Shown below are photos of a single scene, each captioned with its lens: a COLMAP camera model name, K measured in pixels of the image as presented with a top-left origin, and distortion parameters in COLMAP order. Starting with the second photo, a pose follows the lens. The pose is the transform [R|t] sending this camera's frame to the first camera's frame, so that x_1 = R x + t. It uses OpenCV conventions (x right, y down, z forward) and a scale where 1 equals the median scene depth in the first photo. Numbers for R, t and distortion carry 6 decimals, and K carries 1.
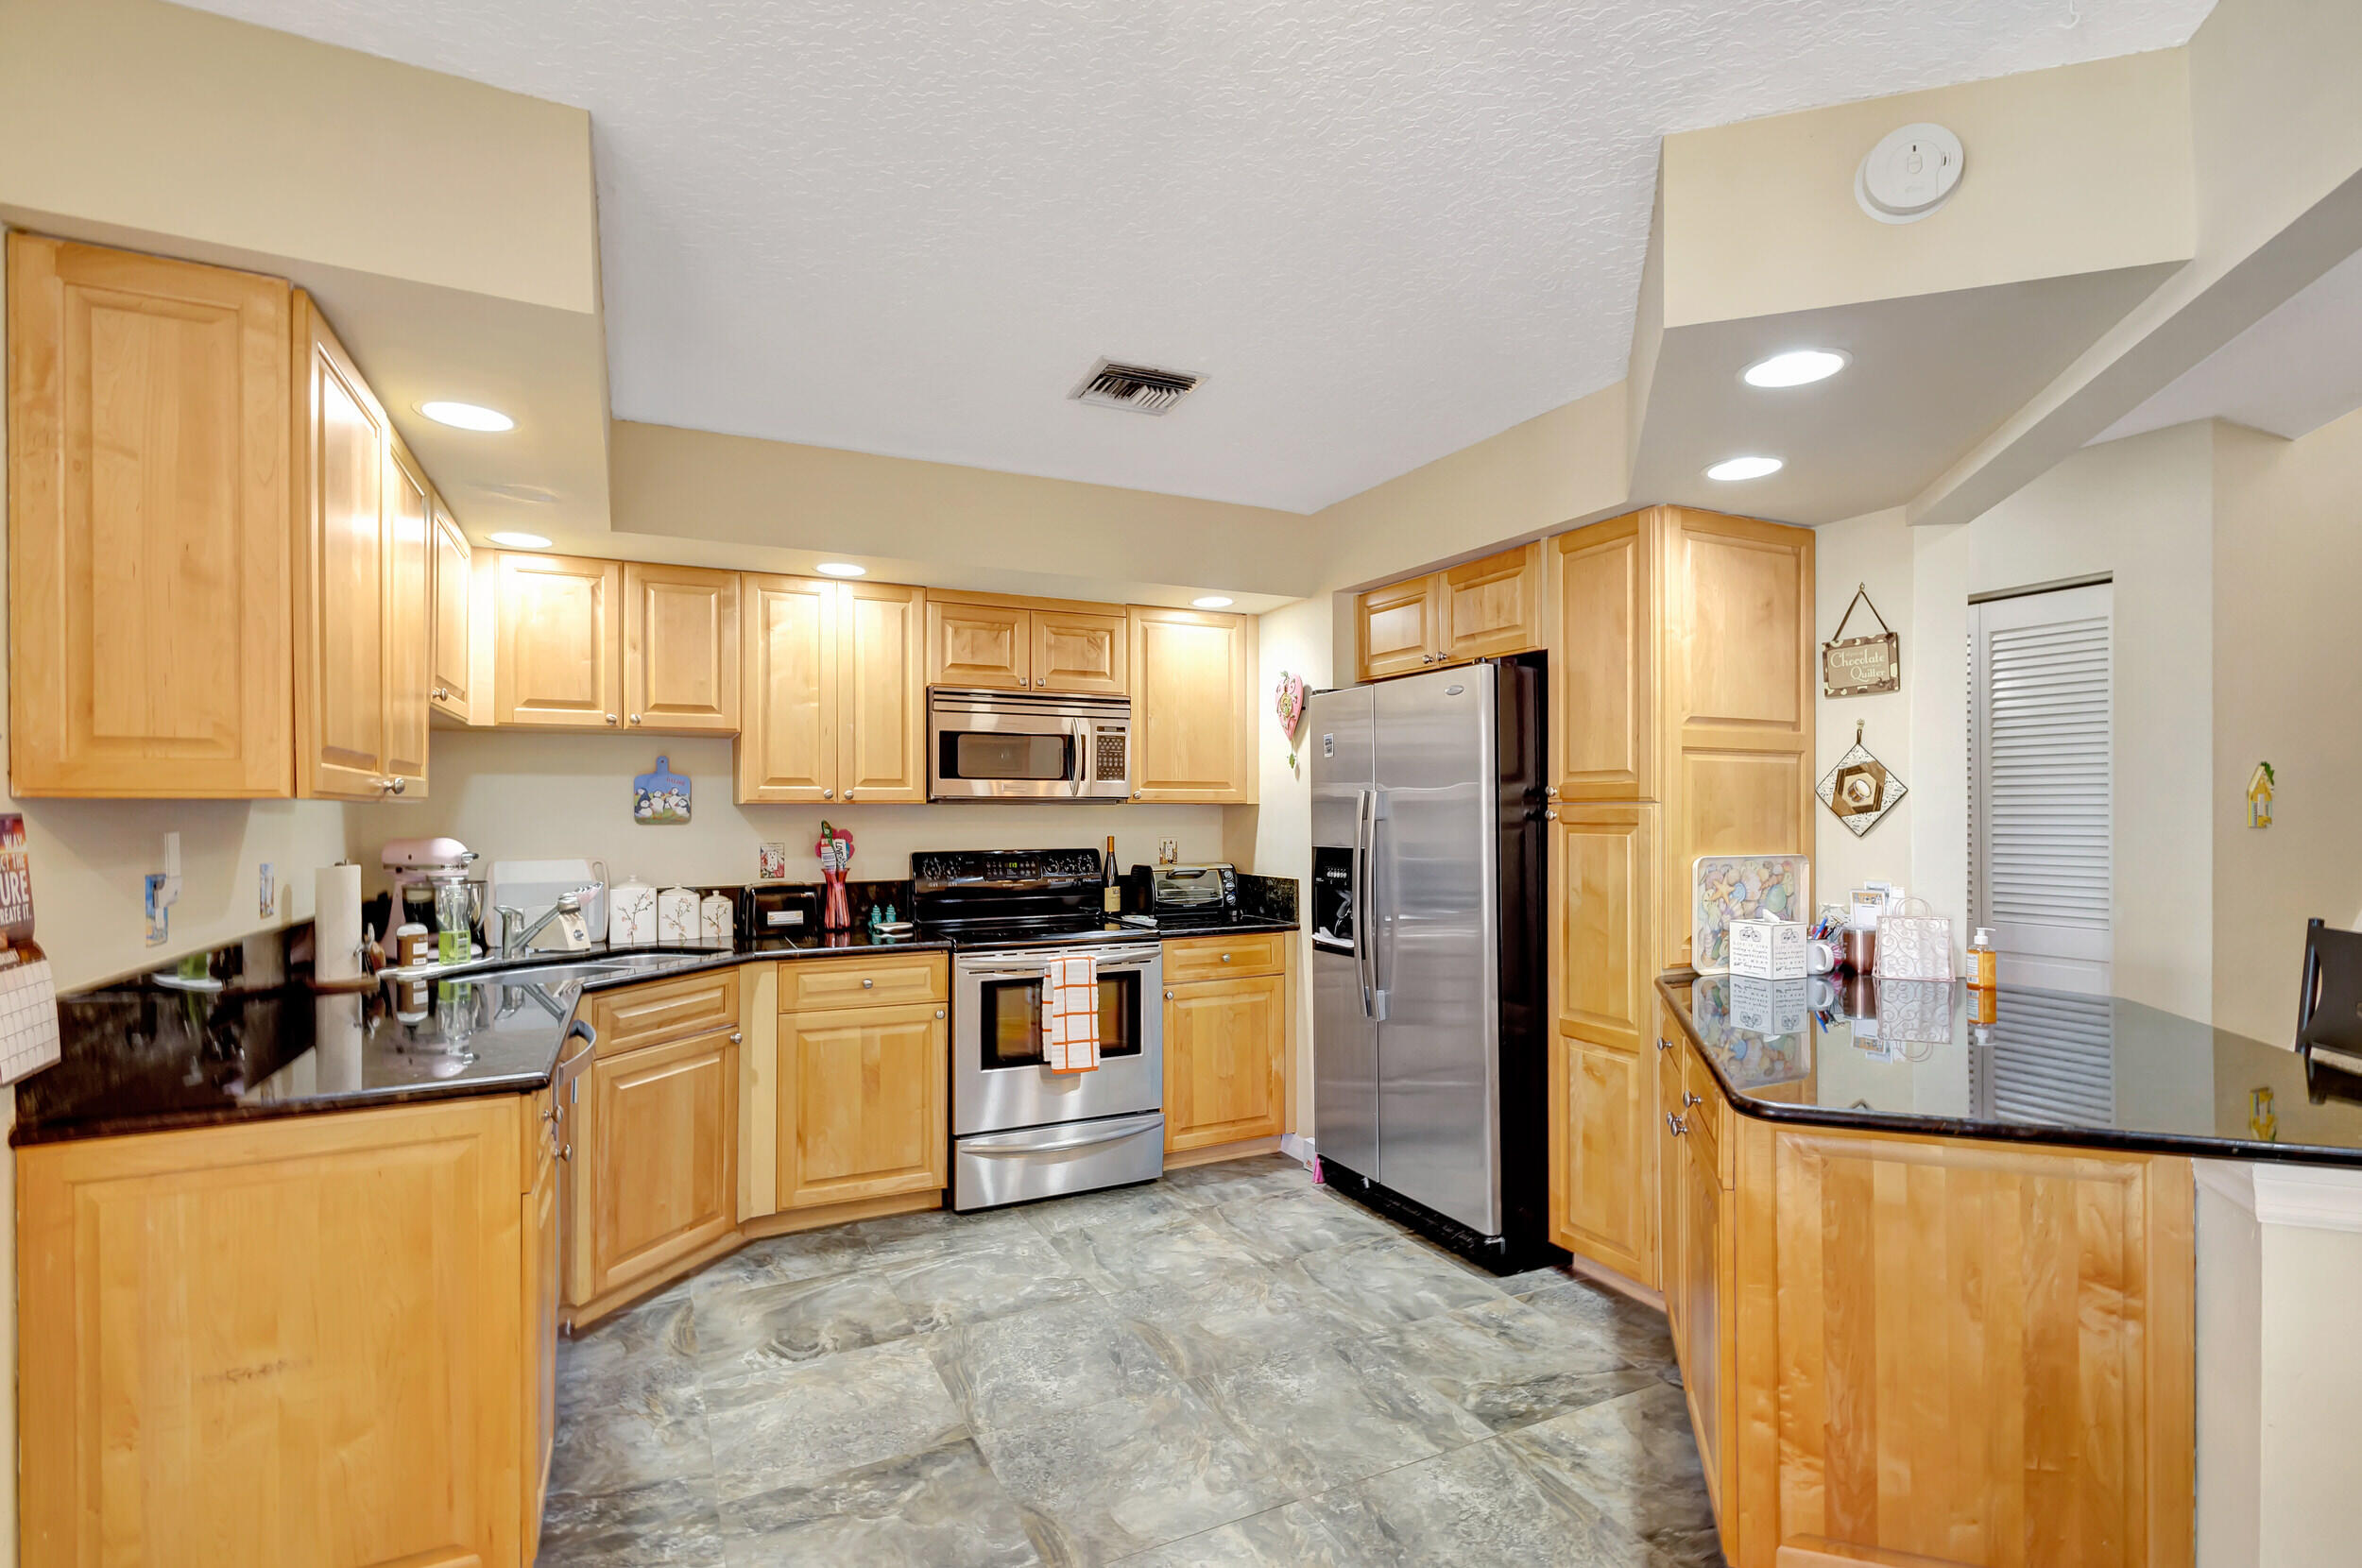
lens RADIAL K [[1106.9, 0, 1179.8], [0, 1106.9, 804.8], [0, 0, 1]] dist [0.010948, -0.002865]
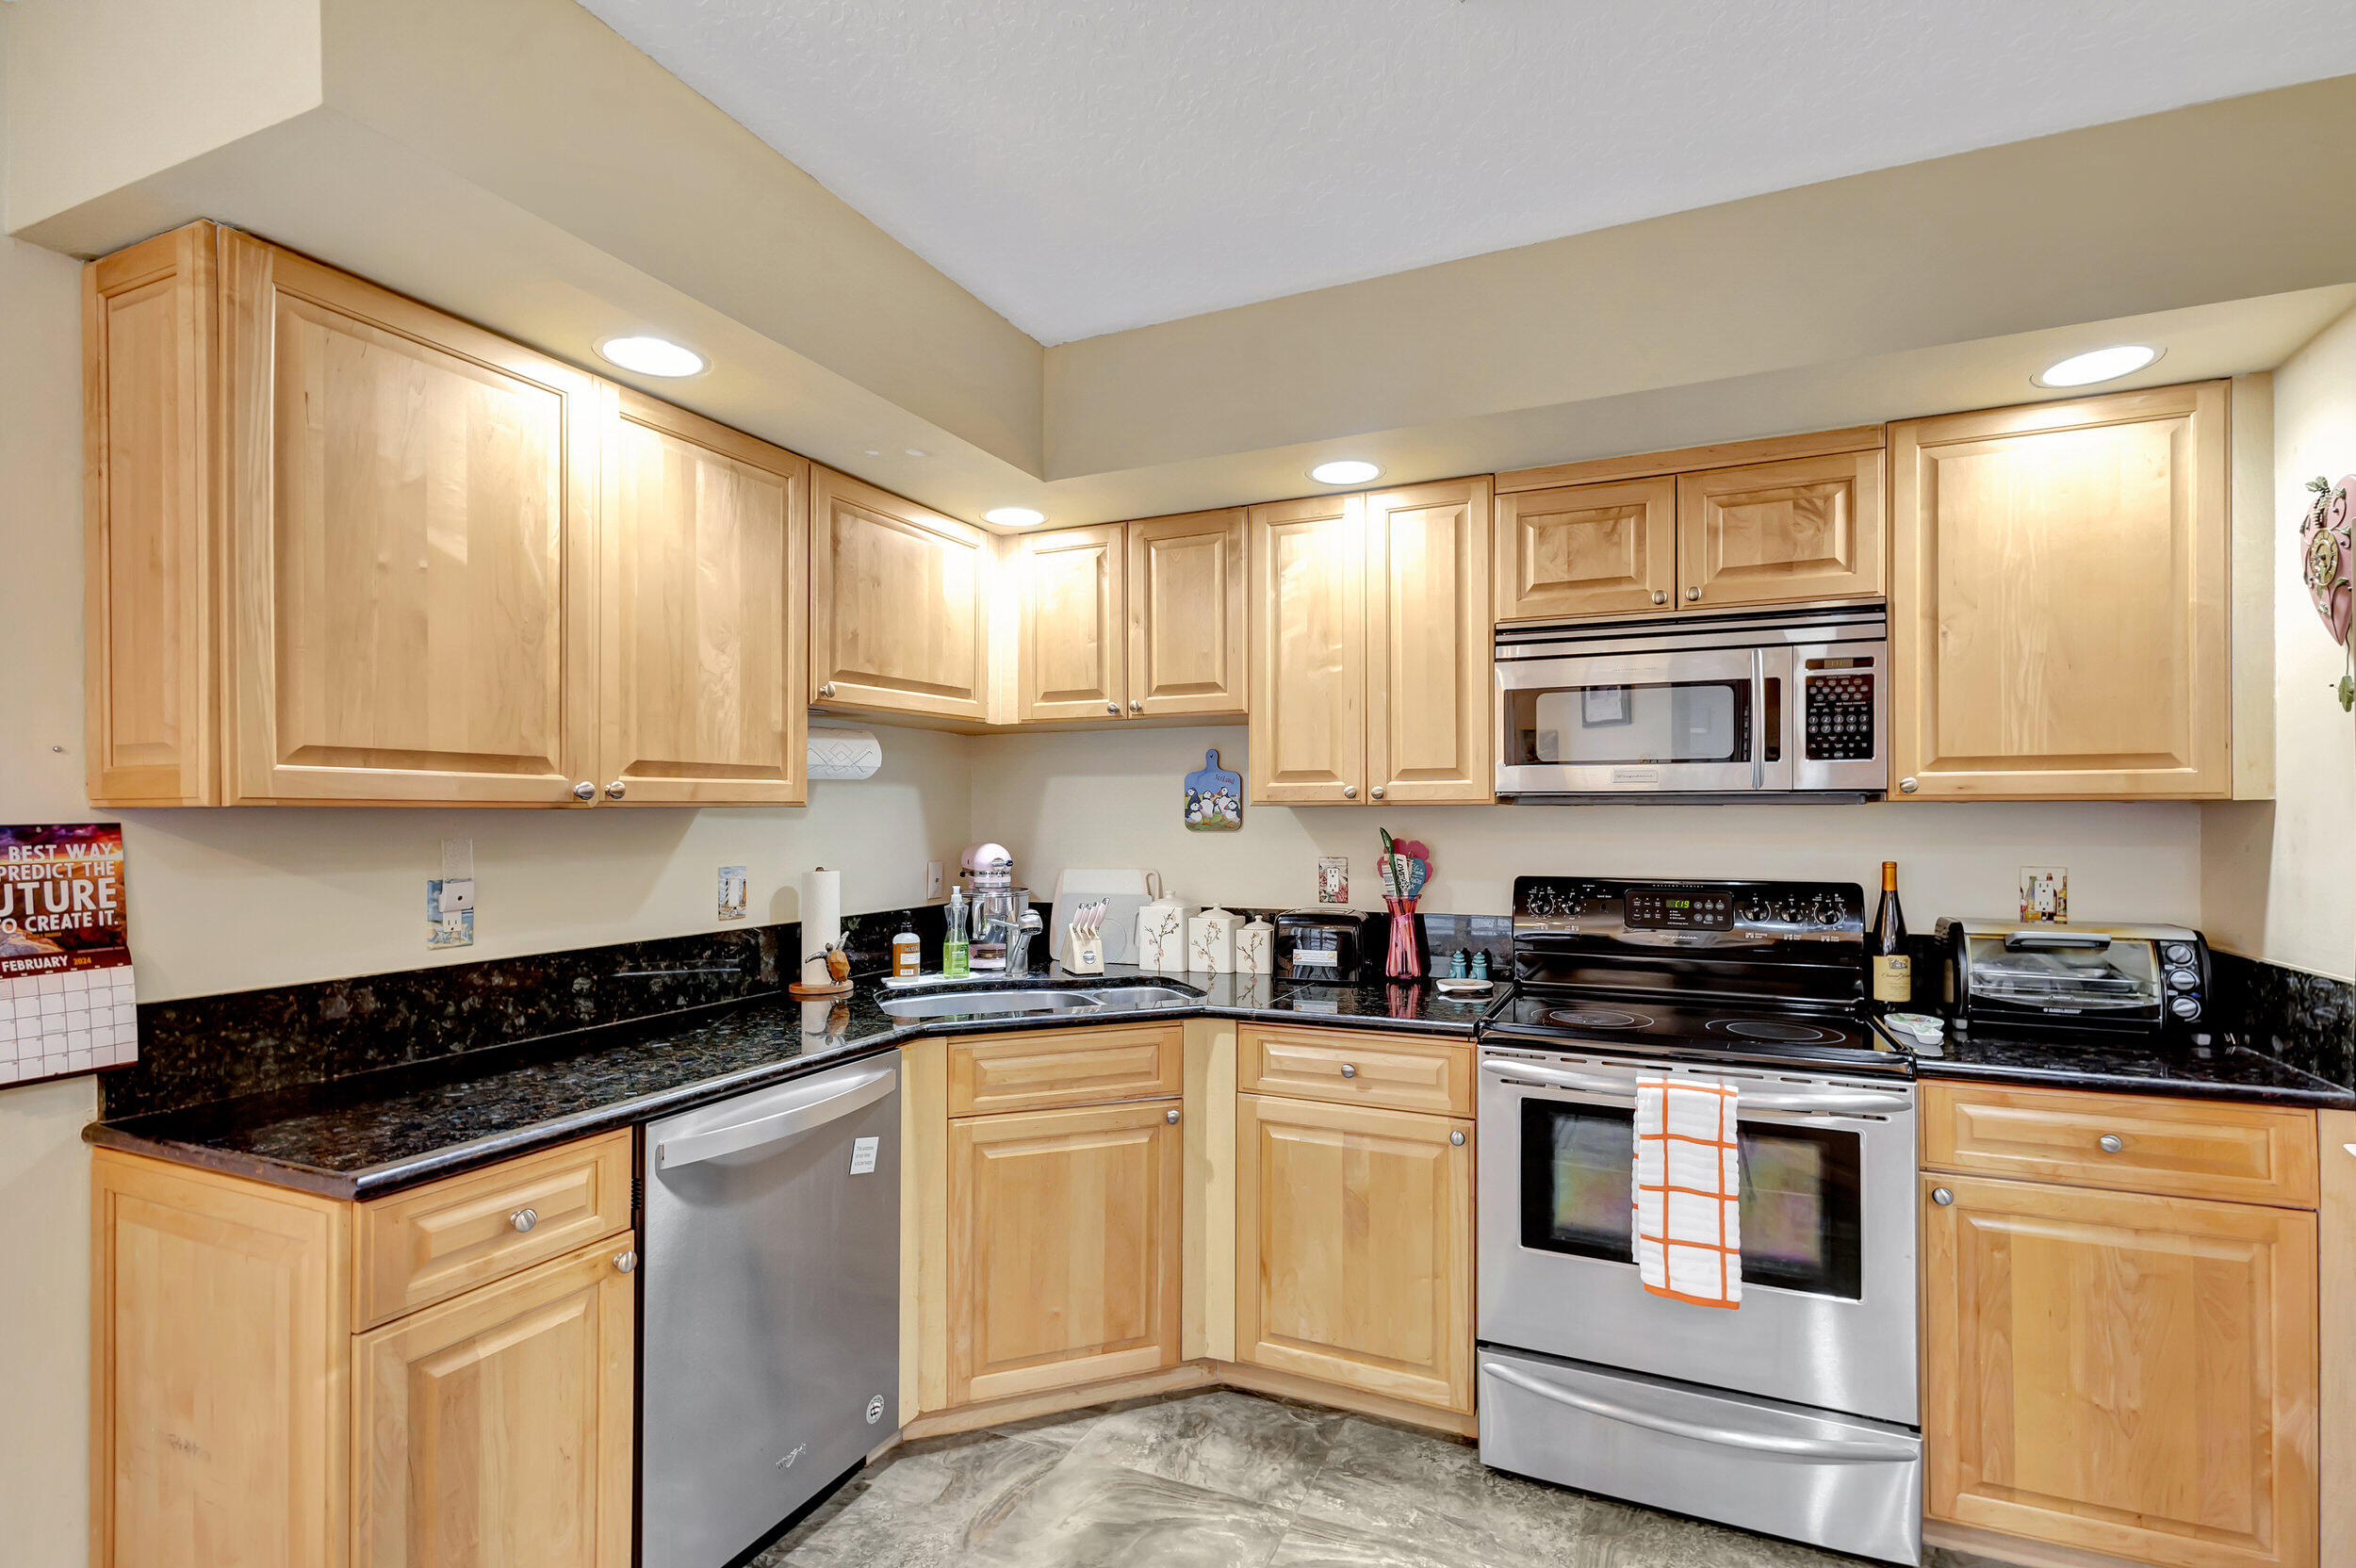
lens RADIAL K [[1104.2, 0, 1179.4], [0, 1104.2, 805.8], [0, 0, 1]] dist [0.010948, -0.002865]
pose [[0.635556, -0.005326, -0.772036, 0.167095], [0.005675, 0.999981, -0.002227, 0.000326], [0.772034, -0.002966, 0.635575, 0.467527]]
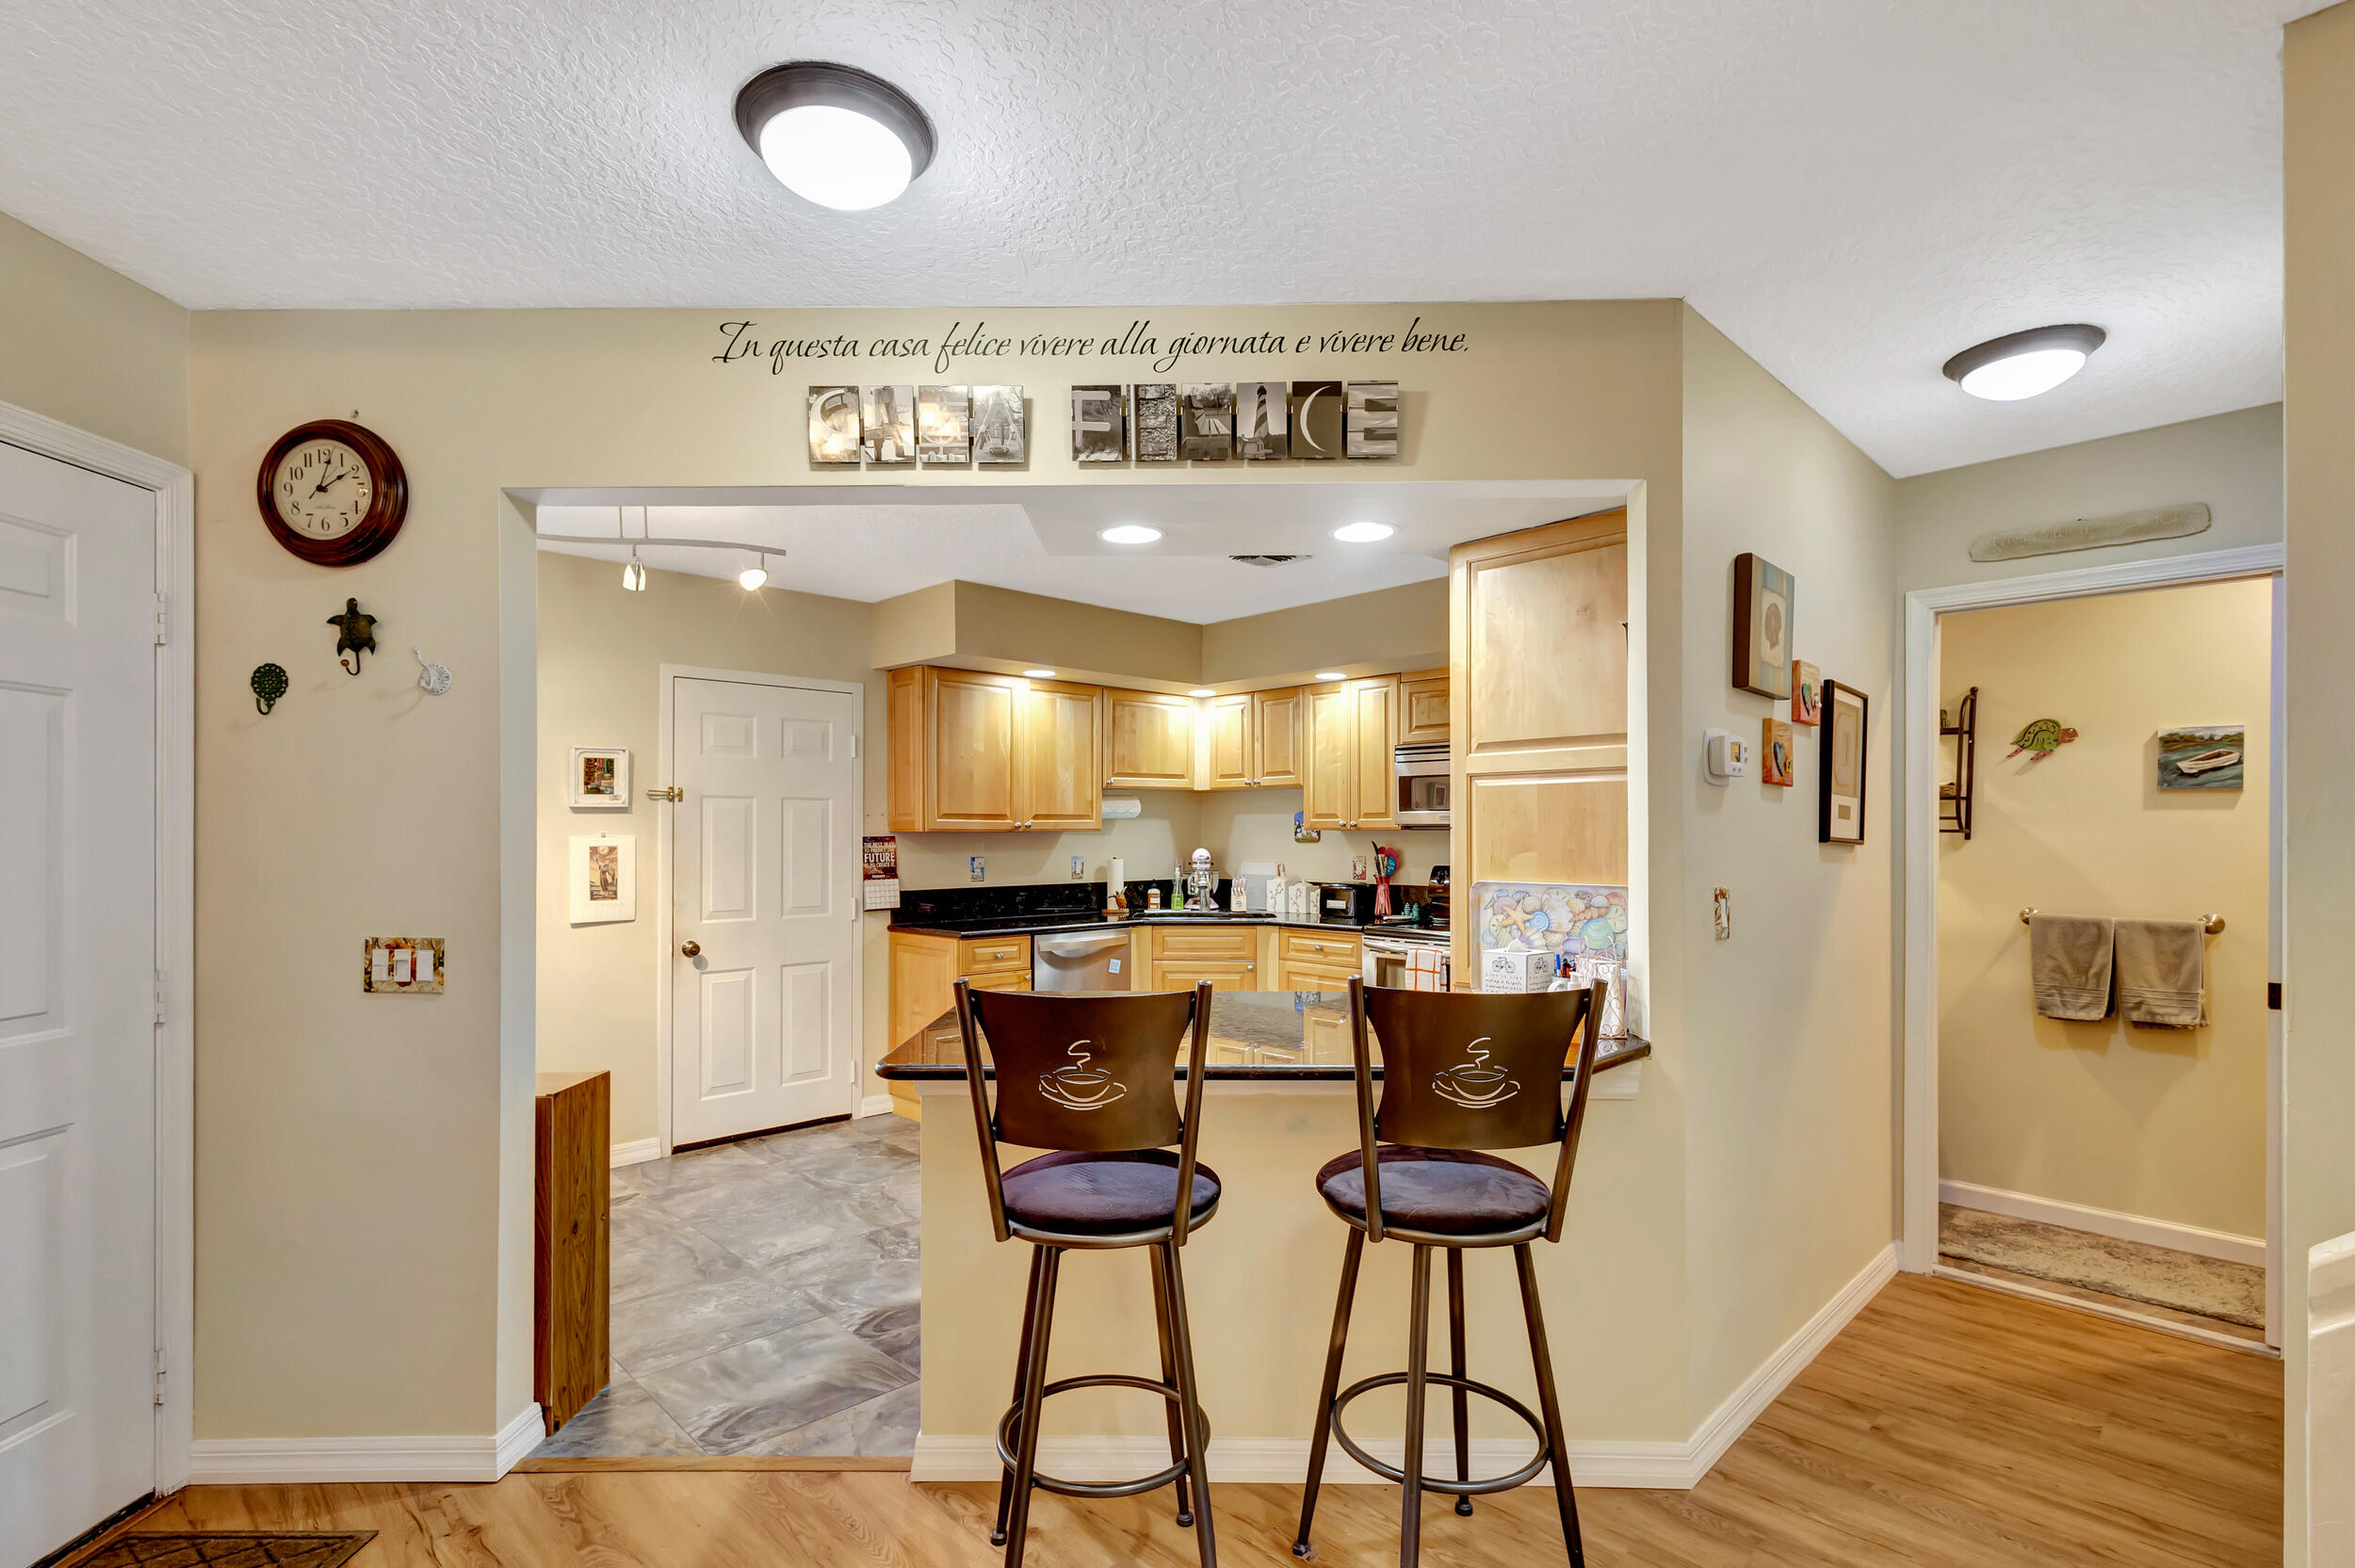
lens RADIAL K [[1103.6, 0, 1169.1], [0, 1103.6, 832.1], [0, 0, 1]] dist [0.010948, -0.002865]
pose [[0.297846, -0.001432, -0.954613, 1.059980], [0.006076, 0.999981, 0.000395, 0.000017], [0.954595, -0.005918, 0.297849, 0.334944]]
